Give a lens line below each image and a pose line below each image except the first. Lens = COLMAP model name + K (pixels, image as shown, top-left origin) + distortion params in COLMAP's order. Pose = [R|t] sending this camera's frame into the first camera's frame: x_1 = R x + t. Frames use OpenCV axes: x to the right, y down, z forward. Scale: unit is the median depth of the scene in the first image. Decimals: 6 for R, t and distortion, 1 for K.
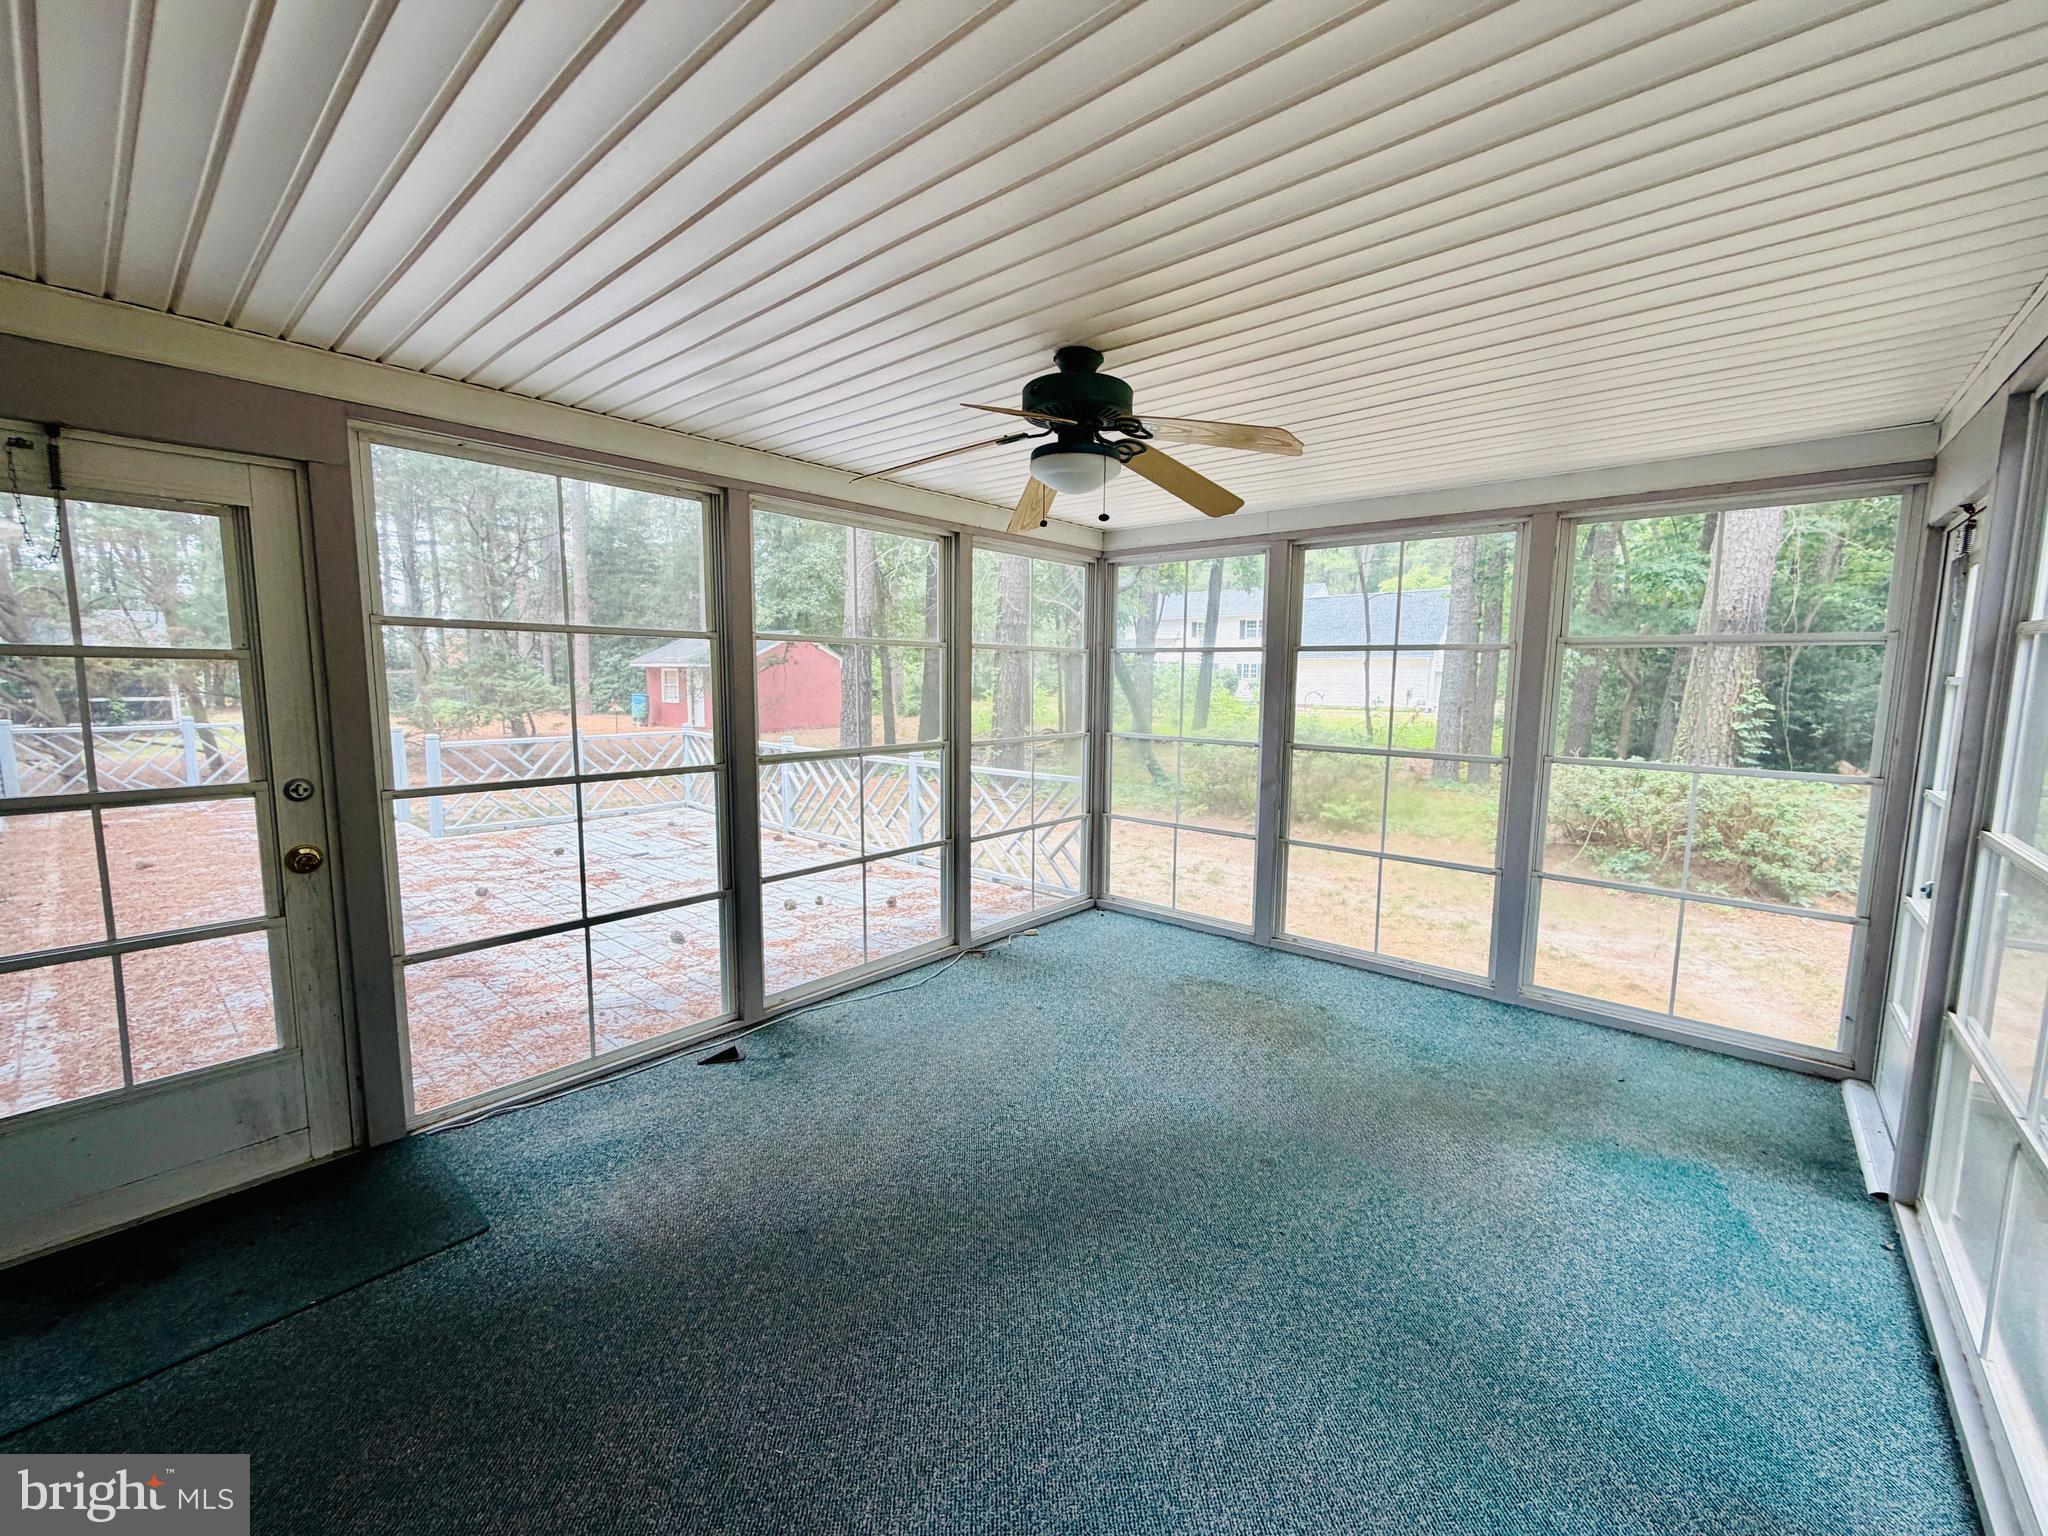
lens RADIAL K [[815.8, 0, 1019.8], [0, 815.8, 762.2], [0, 0, 1]] dist [0.000891, 0.000255]
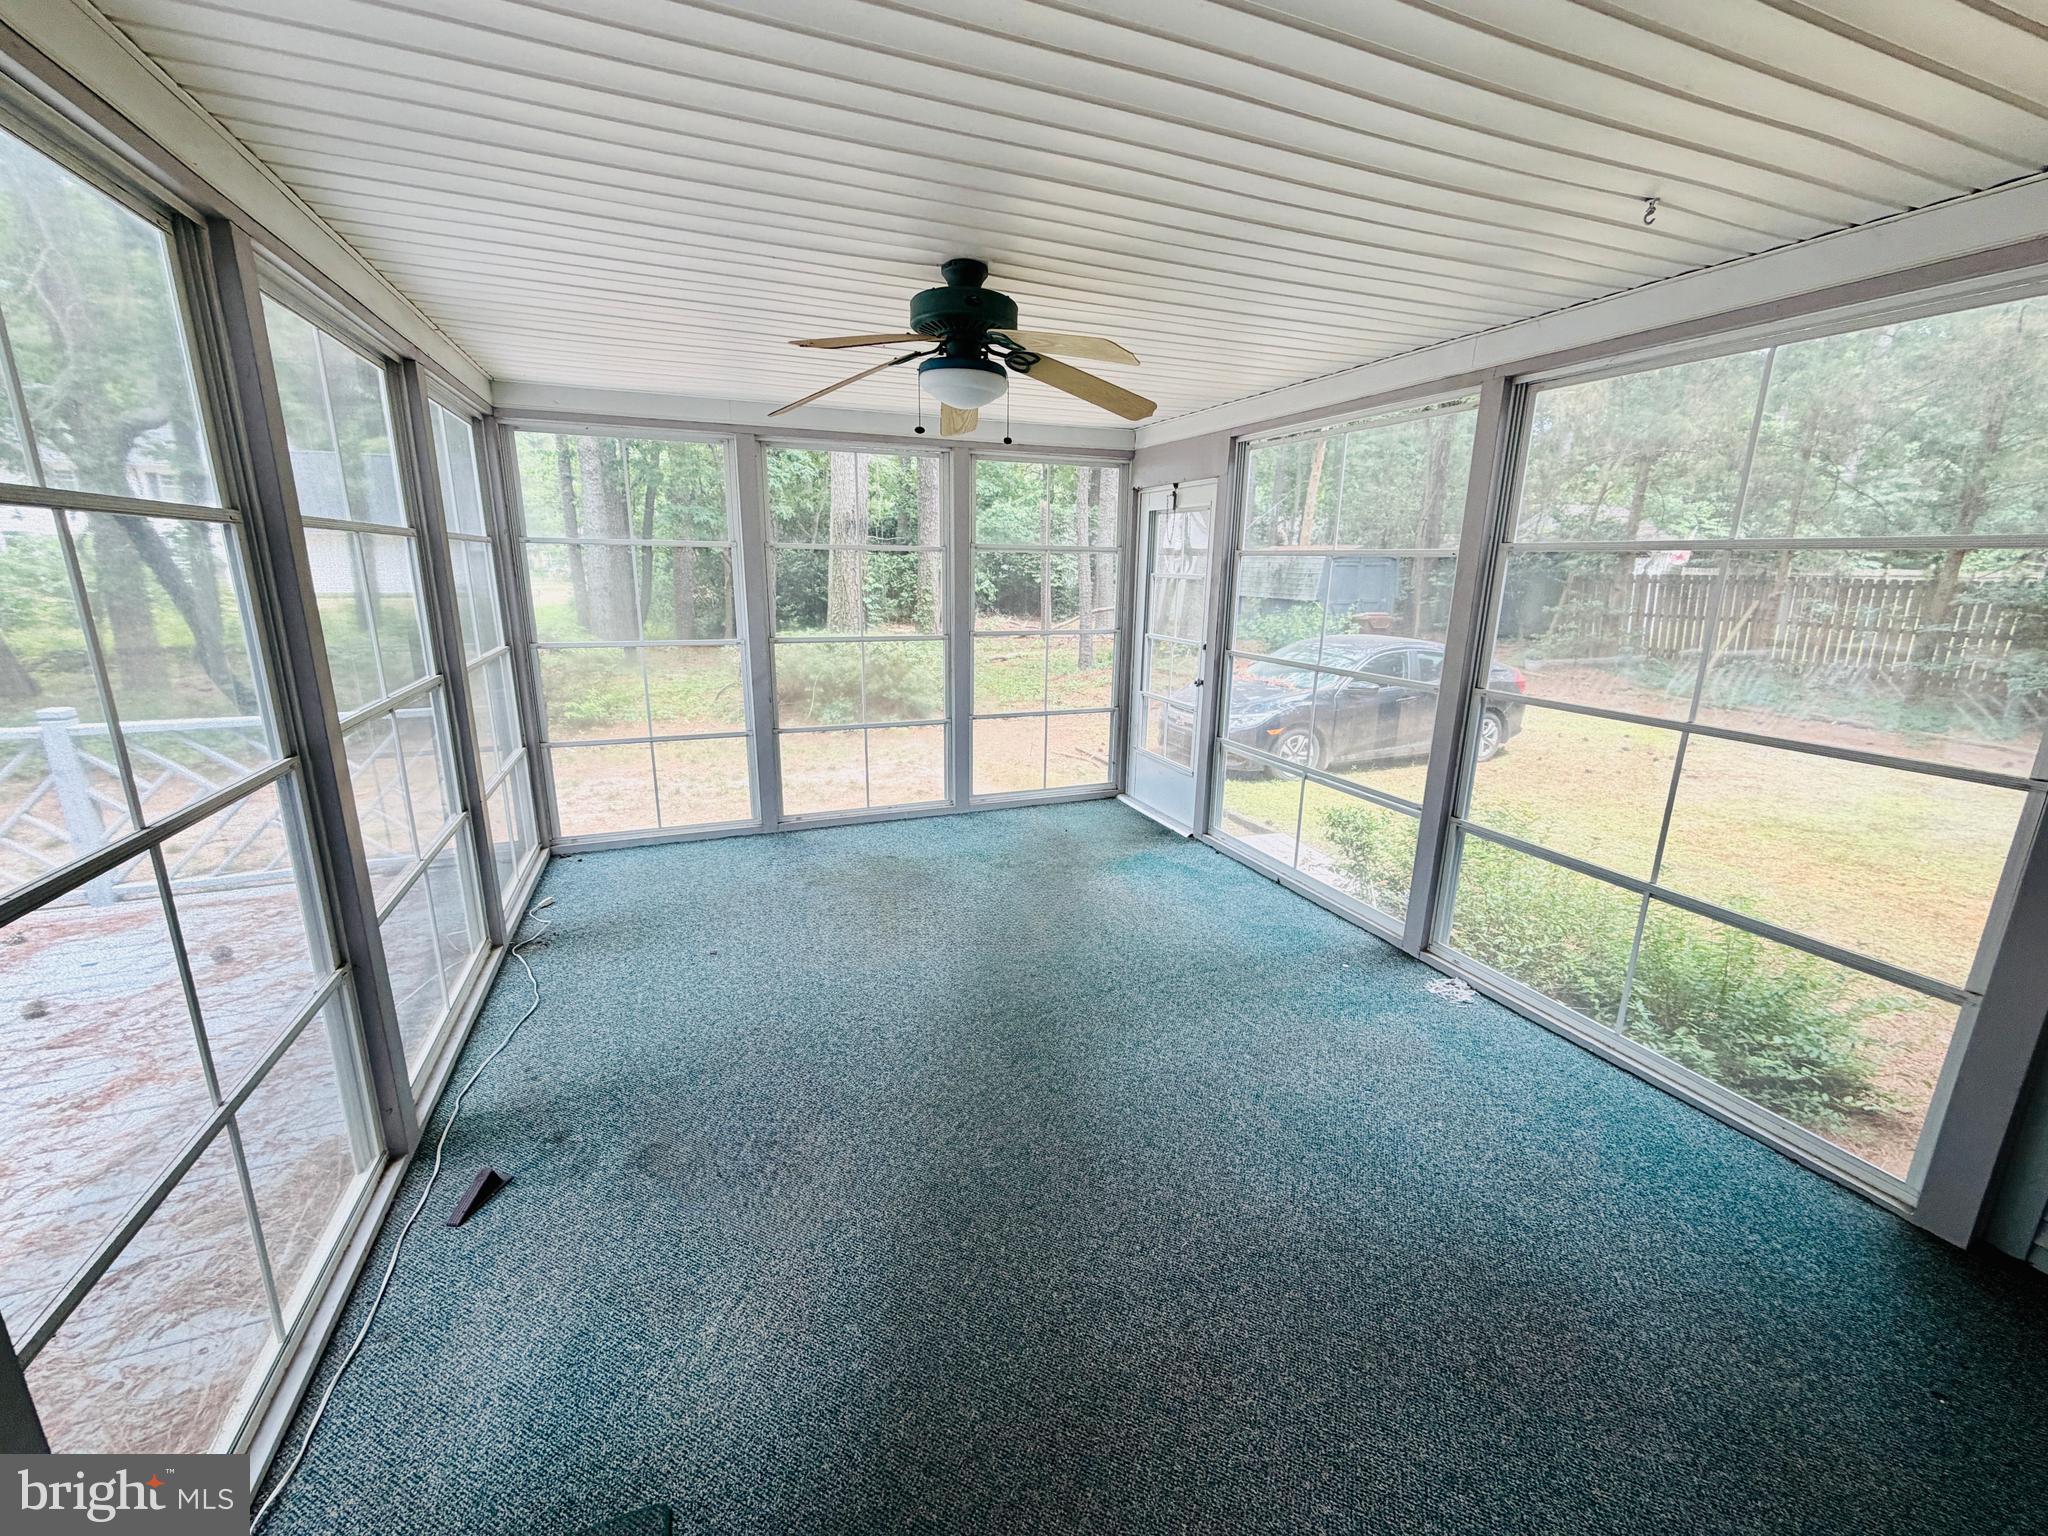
lens RADIAL K [[815.8, 0, 1019.8], [0, 815.8, 762.2], [0, 0, 1]] dist [0.000891, 0.000255]
pose [[0.460655, -0.213541, 0.861509, -0.527782], [0.087335, 0.976822, 0.195425, -0.051408], [-0.883272, -0.014783, 0.468628, 0.261891]]
